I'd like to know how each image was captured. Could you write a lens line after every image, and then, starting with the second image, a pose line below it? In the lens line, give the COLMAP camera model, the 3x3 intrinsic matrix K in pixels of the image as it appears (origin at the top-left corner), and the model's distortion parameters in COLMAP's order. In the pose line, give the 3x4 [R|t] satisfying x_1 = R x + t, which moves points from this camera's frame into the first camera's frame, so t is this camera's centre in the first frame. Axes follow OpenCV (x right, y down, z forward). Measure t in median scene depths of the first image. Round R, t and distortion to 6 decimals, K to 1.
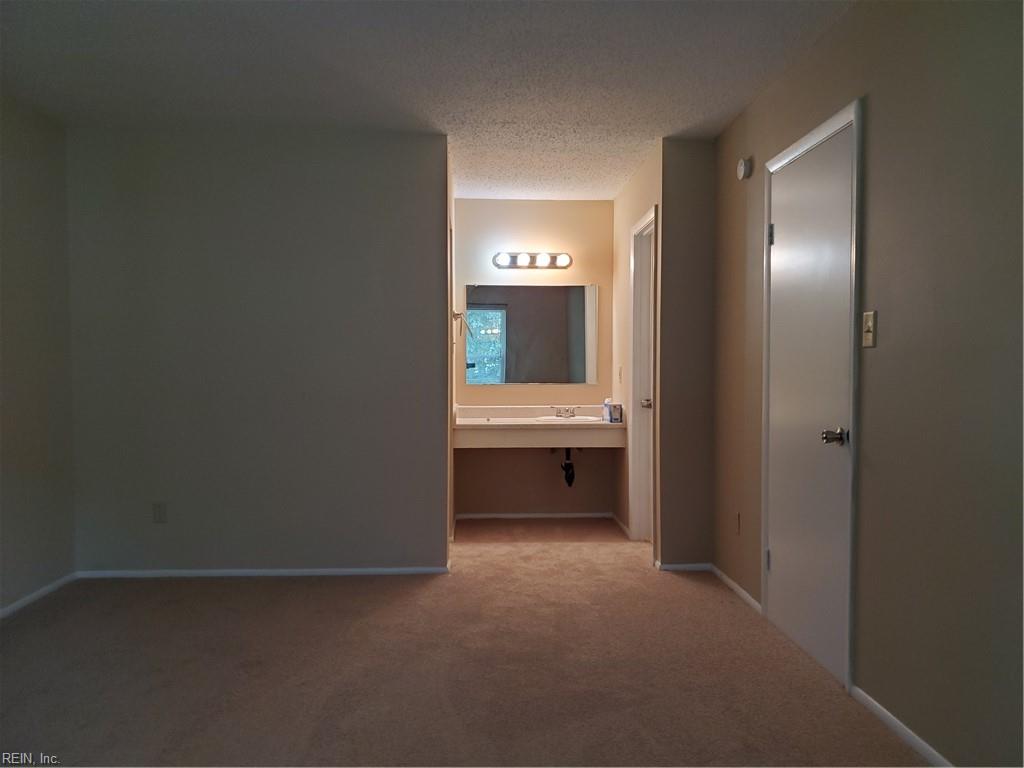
lens RADIAL K [[770.5, 0, 512.0], [0, 770.5, 384.0], [0, 0, 1]] dist [-0.000081, -0.001265]
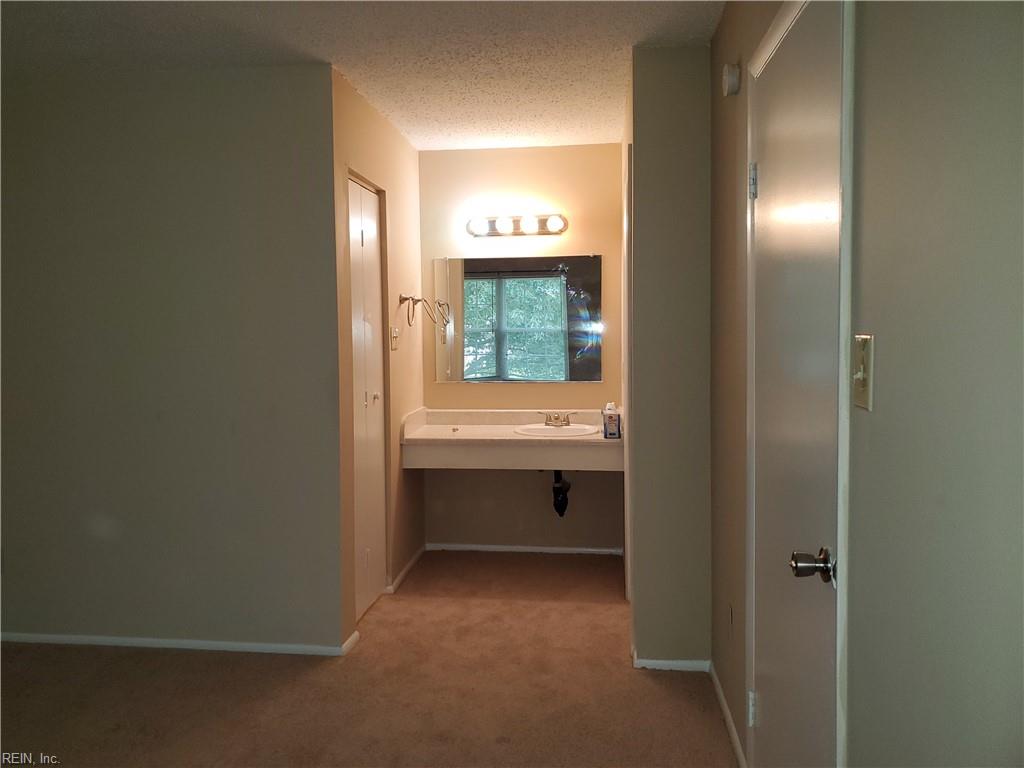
lens RADIAL K [[766.7, 0, 509.5], [0, 766.7, 345.0], [0, 0, 1]] dist [-0.007506, -0.004982]
pose [[0.986086, -0.007700, -0.166057, 0.162018], [0.007926, 0.999968, 0.000699, -0.042542], [0.166046, -0.002005, 0.986116, 0.246122]]
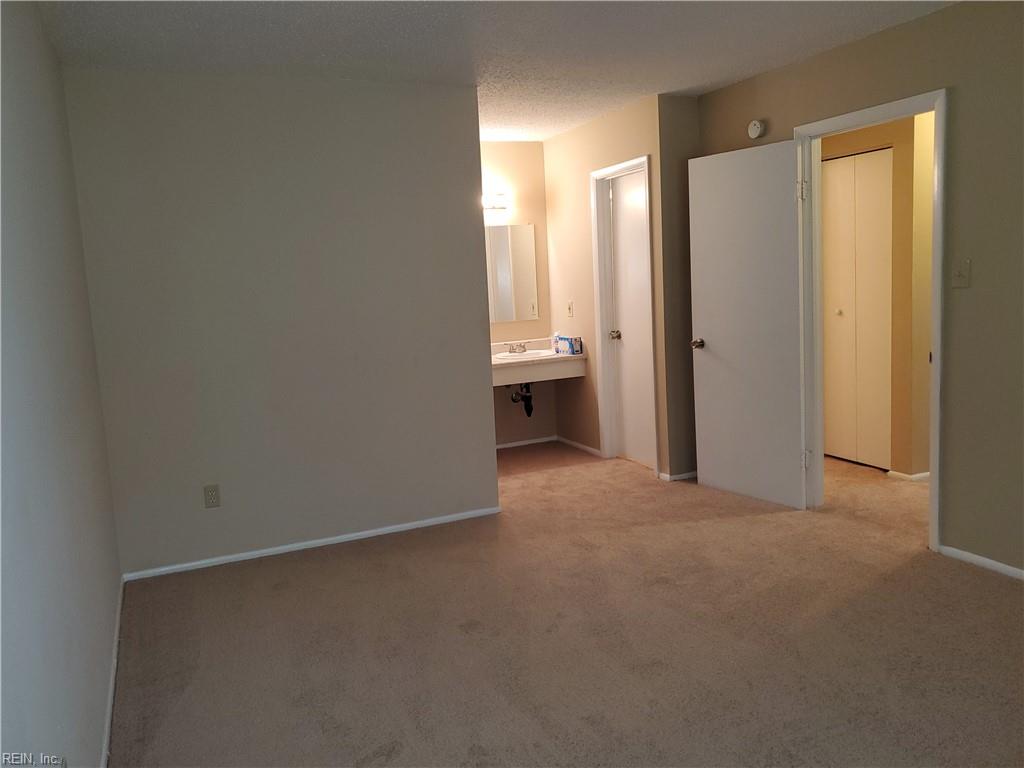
lens RADIAL K [[776.7, 0, 488.6], [0, 776.7, 347.2], [0, 0, 1]] dist [0.047328, 0.001089]
pose [[0.932351, -0.079600, 0.352684, -0.368364], [0.060929, 0.996104, 0.063746, -0.037244], [-0.356384, -0.037945, 0.933569, 0.023906]]
